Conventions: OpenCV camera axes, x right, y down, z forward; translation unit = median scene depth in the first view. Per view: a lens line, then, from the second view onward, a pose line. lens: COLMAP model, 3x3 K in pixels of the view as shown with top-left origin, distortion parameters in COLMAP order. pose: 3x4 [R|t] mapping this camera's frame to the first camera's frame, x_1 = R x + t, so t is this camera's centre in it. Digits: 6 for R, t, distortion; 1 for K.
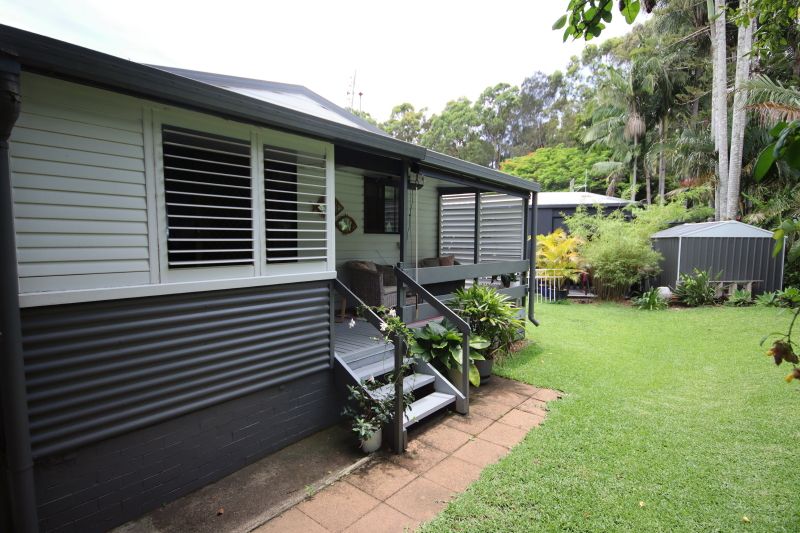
lens RADIAL K [[410.9, 0, 400.0], [0, 410.9, 266.5], [0, 0, 1]] dist [-0.000011, 0.000065]
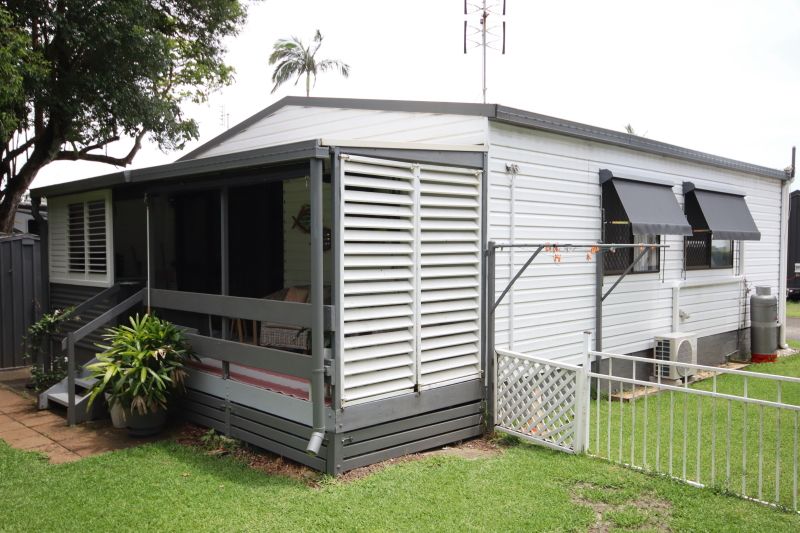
lens RADIAL K [[687.6, 0, 400.0], [0, 687.6, 266.5], [0, 0, 1]] dist [0.001591, 0.001068]
pose [[-0.099993, 0.023932, -0.994700, 1.762794], [-0.064759, 0.997435, 0.030507, -0.151516], [0.992879, 0.067466, -0.098186, 1.922075]]
